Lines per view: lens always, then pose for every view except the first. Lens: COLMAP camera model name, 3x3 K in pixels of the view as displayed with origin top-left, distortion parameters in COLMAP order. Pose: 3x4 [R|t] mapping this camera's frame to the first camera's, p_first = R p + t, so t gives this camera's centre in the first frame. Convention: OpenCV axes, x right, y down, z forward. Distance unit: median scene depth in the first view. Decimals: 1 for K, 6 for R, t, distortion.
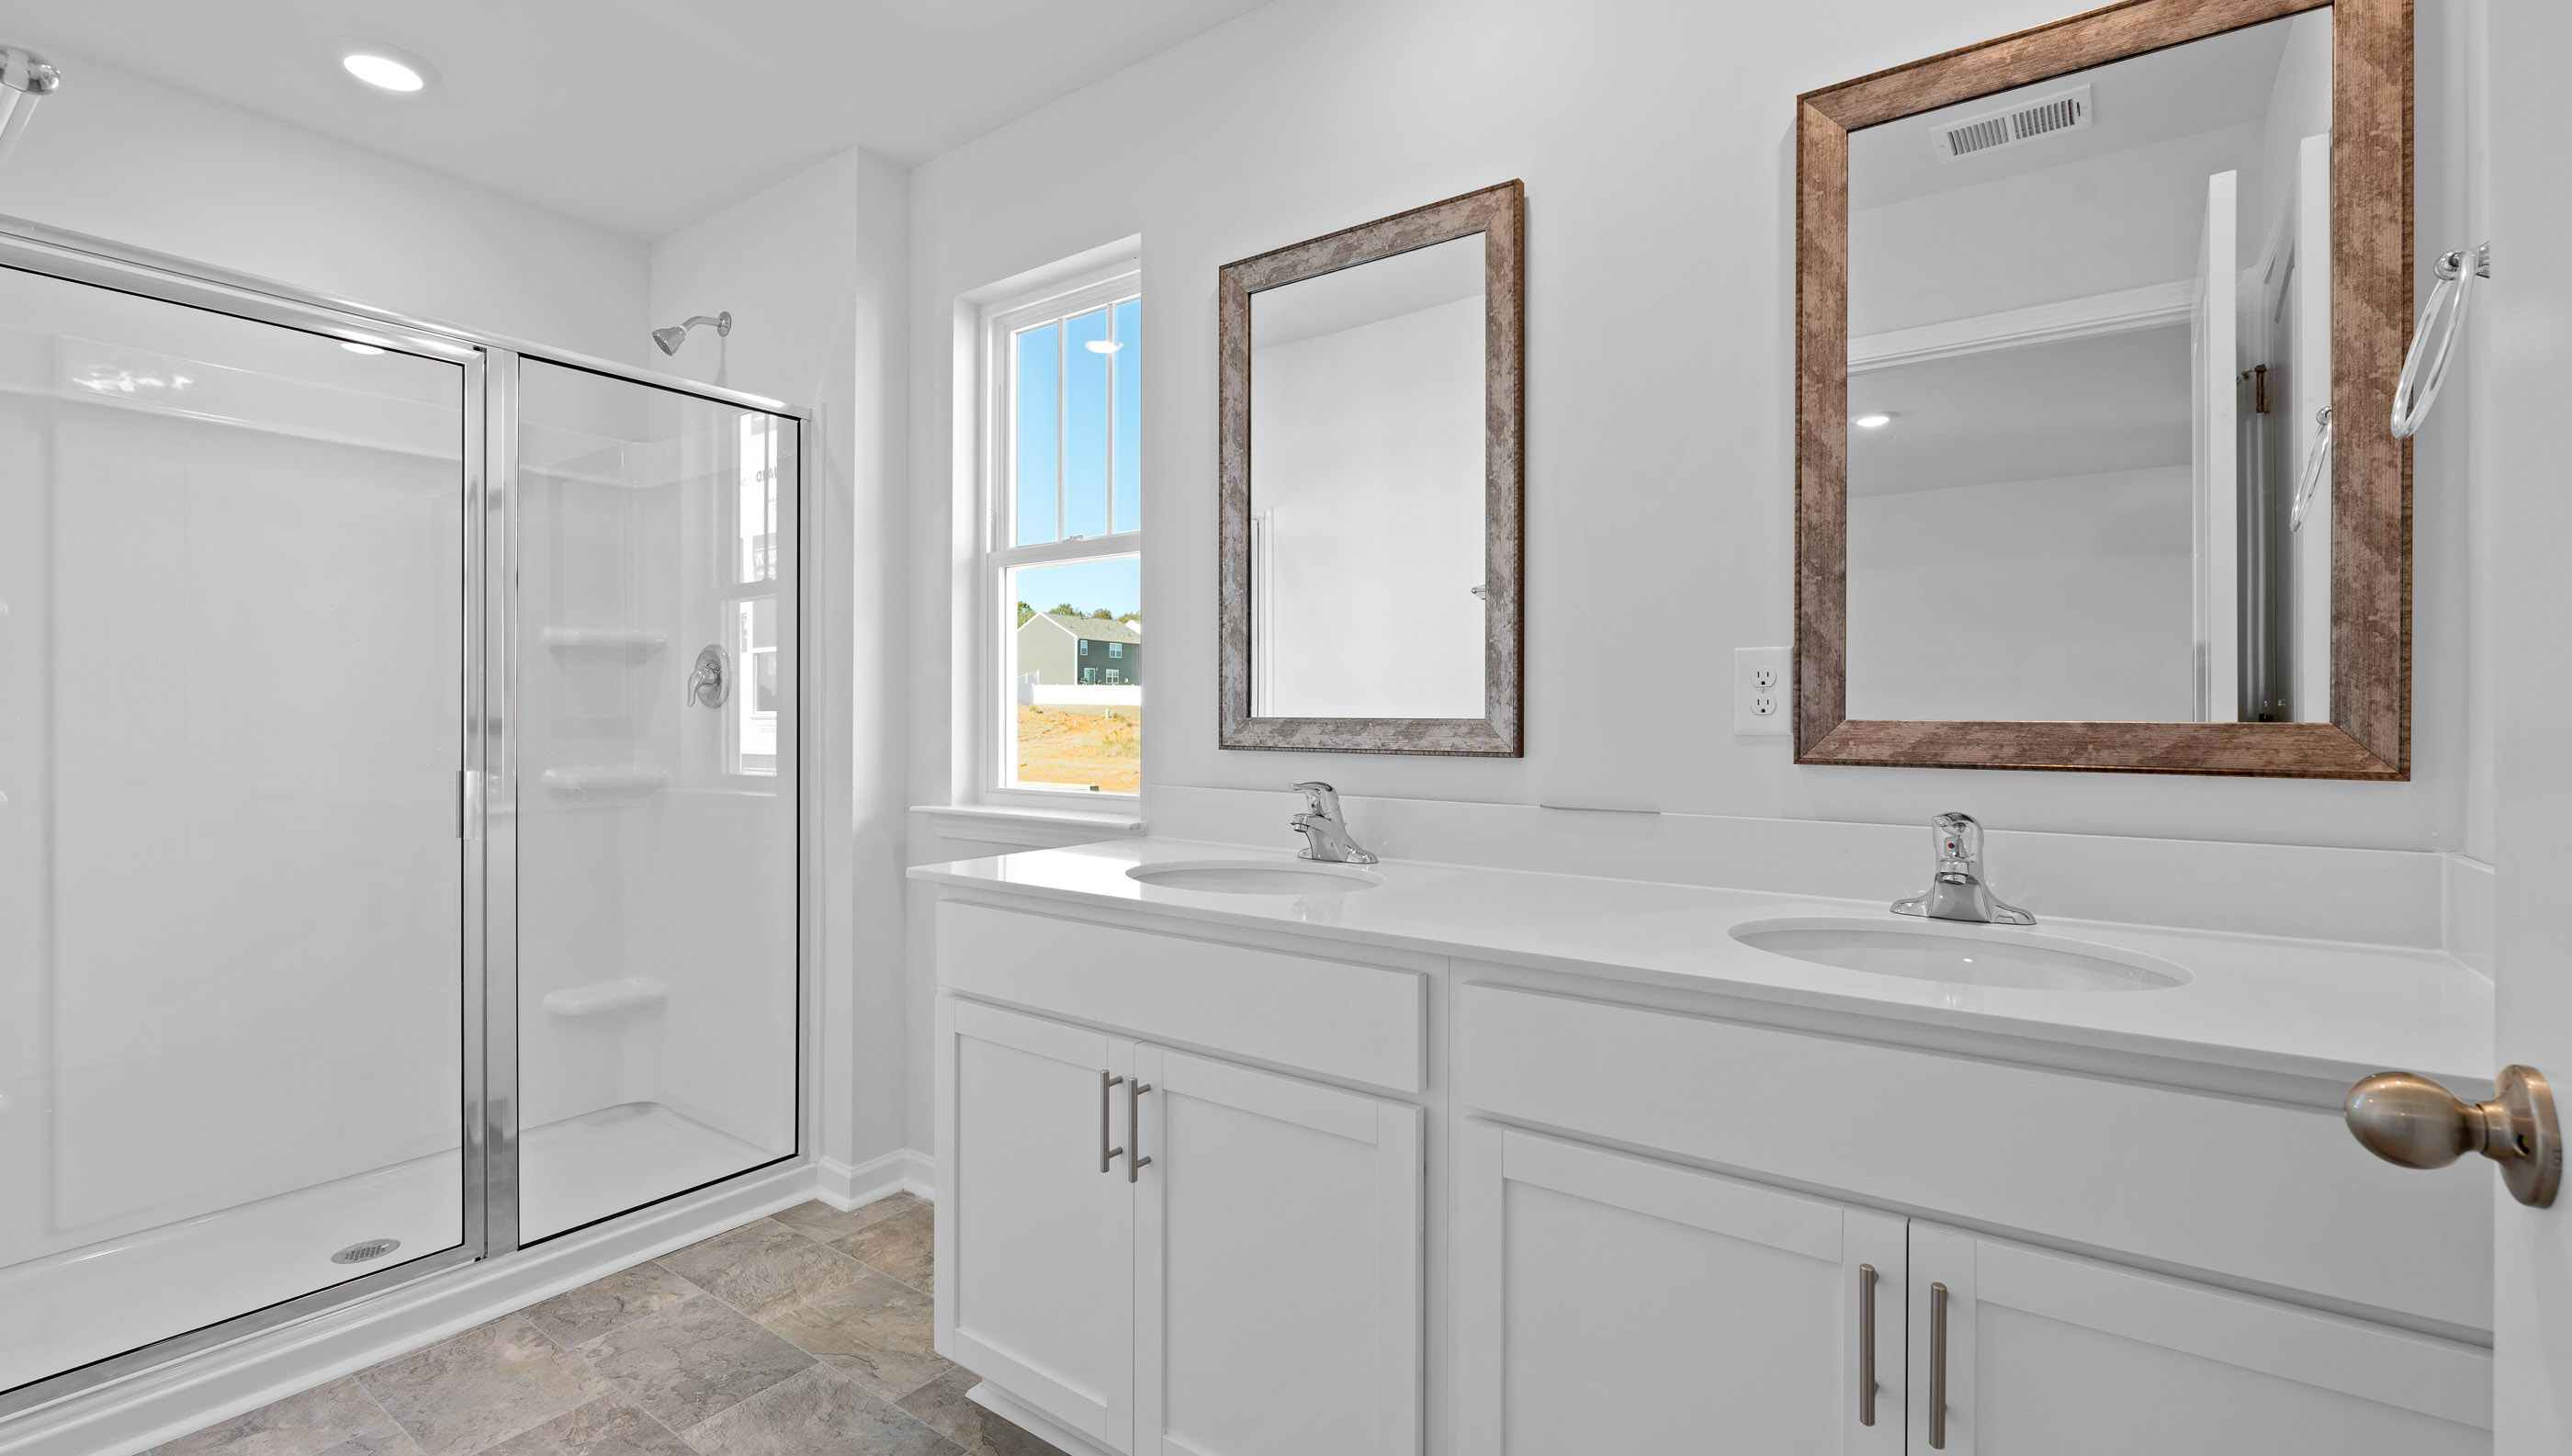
lens RADIAL K [[1126.3, 0, 1277.2], [0, 1126.3, 721.5], [0, 0, 1]] dist [-0.008754, 0.000593]
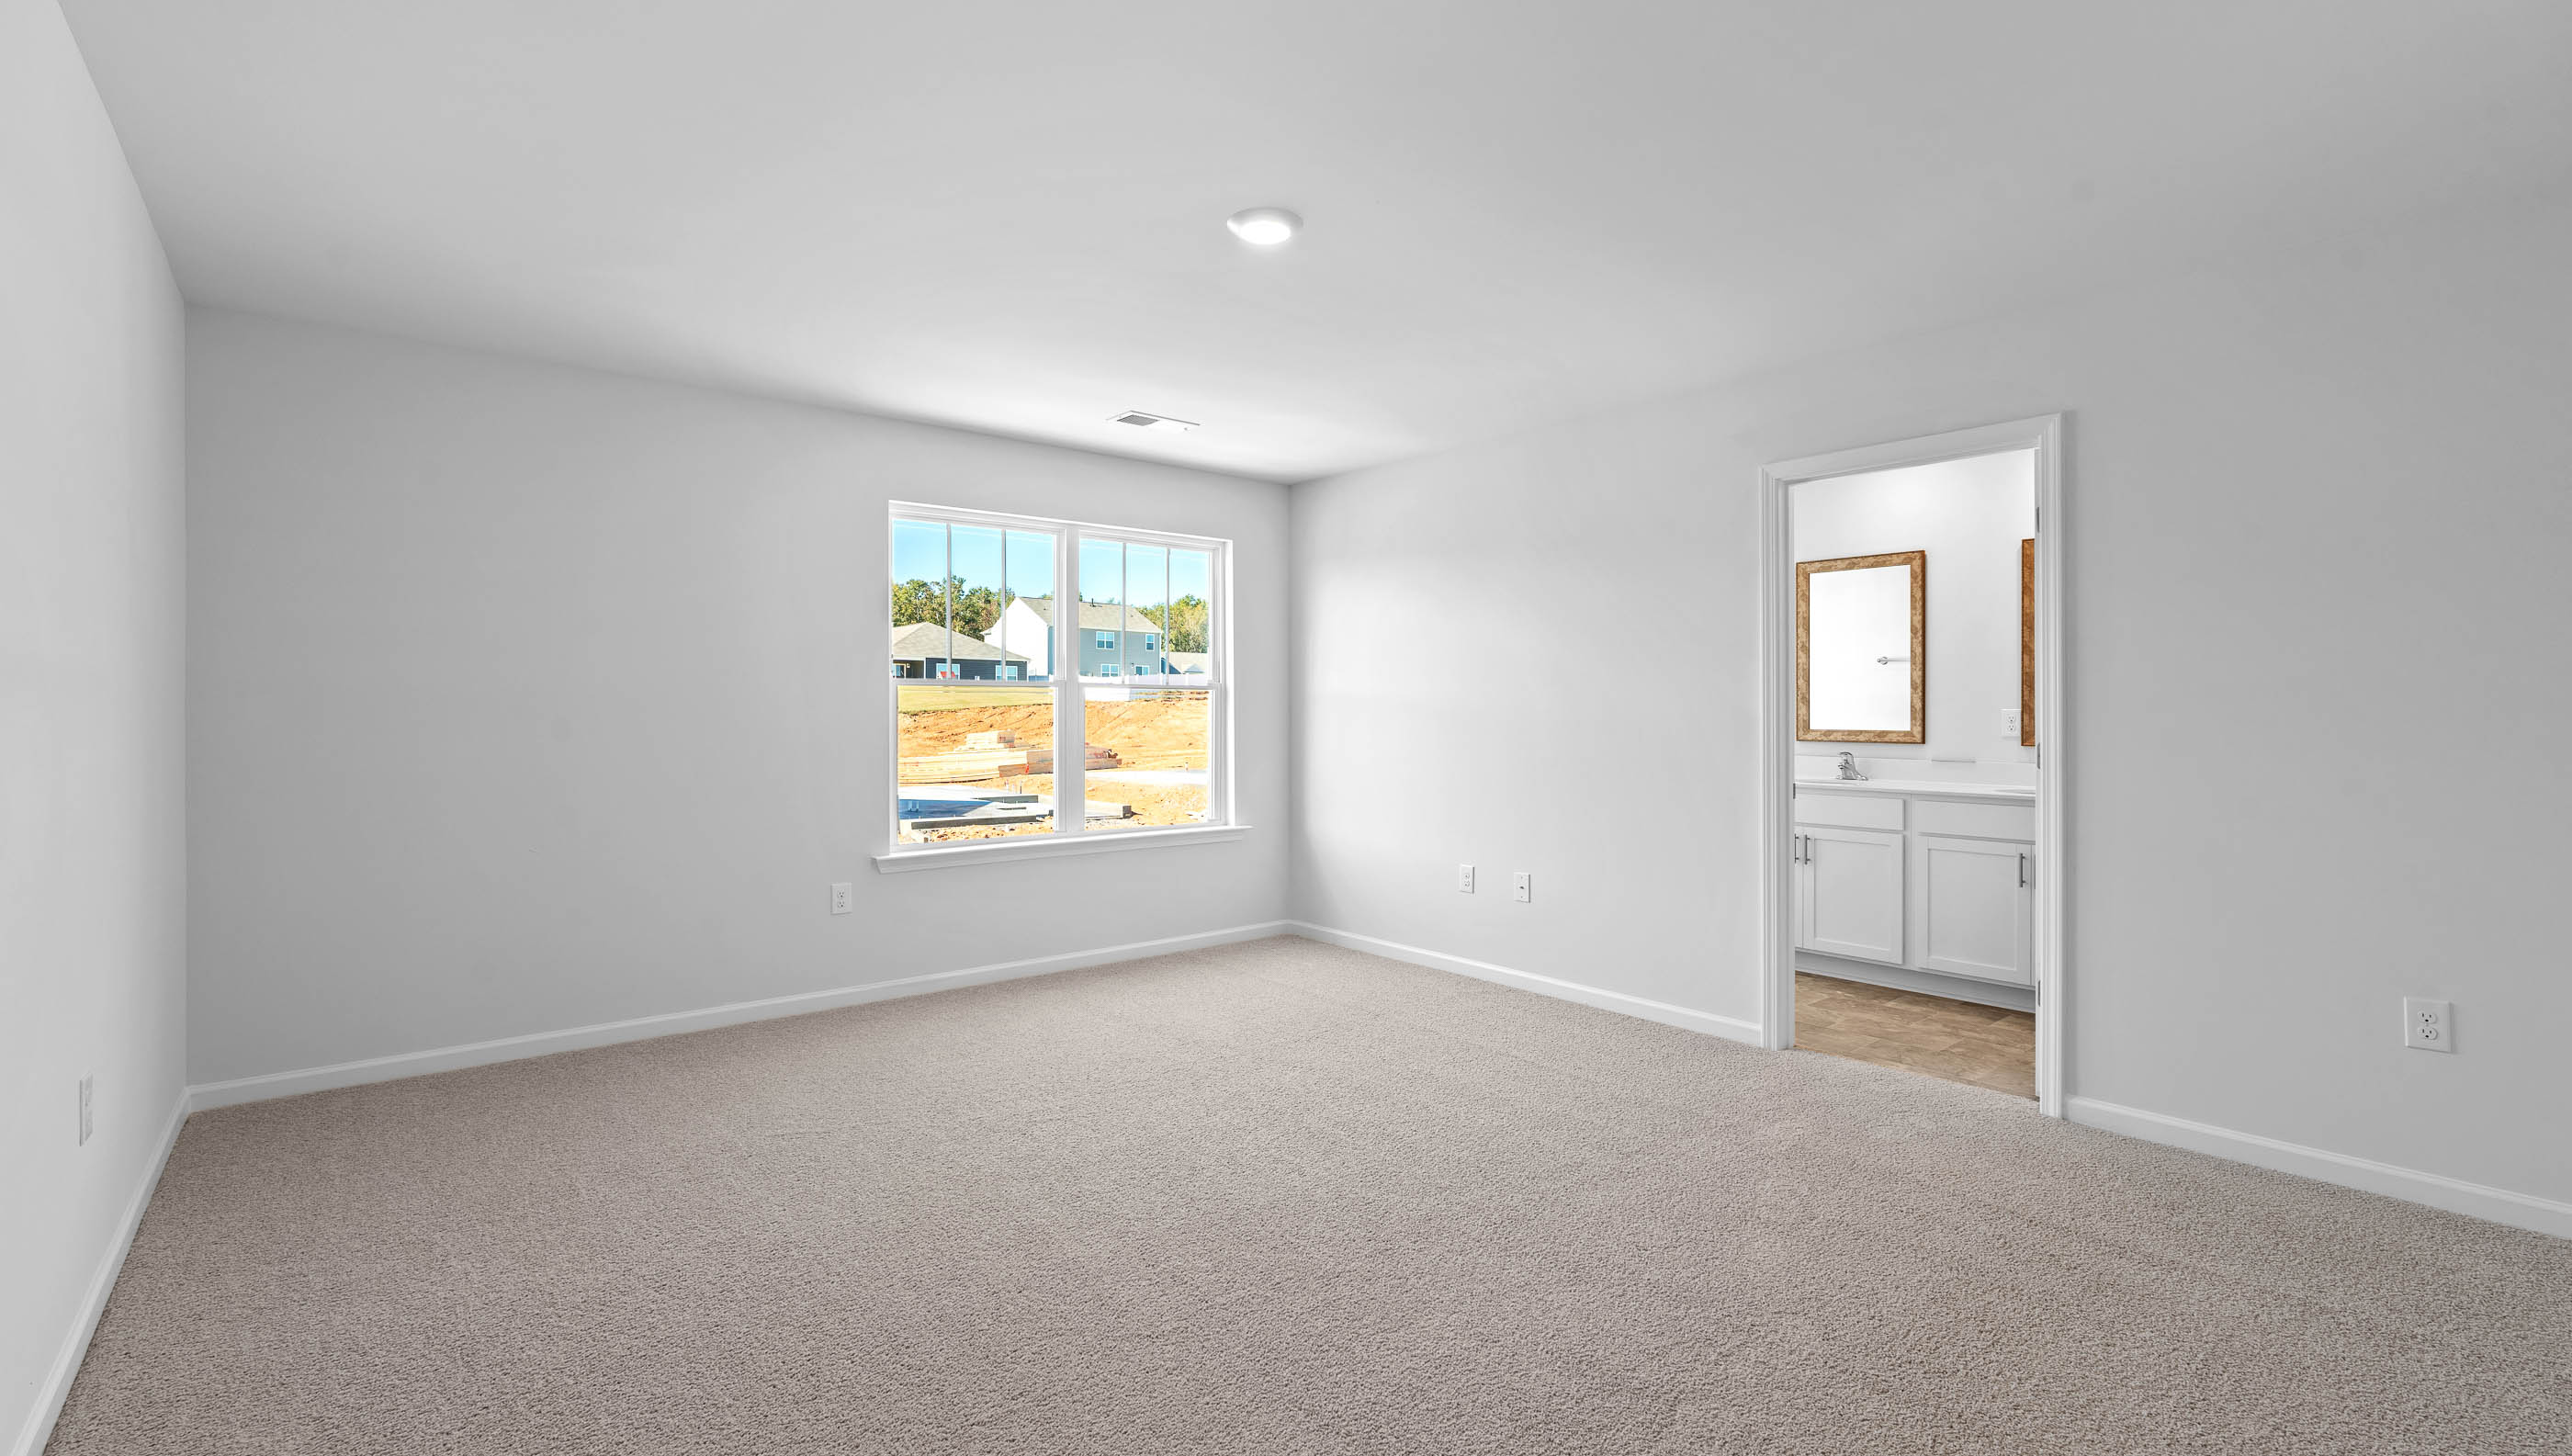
lens RADIAL K [[1126.3, 0, 1287.4], [0, 1126.3, 721.3], [0, 0, 1]] dist [-0.008754, 0.000593]
pose [[0.969171, -0.002861, -0.246373, -0.886639], [0.004277, 0.999977, 0.005213, -0.064948], [0.246352, -0.006106, 0.969161, -2.971050]]
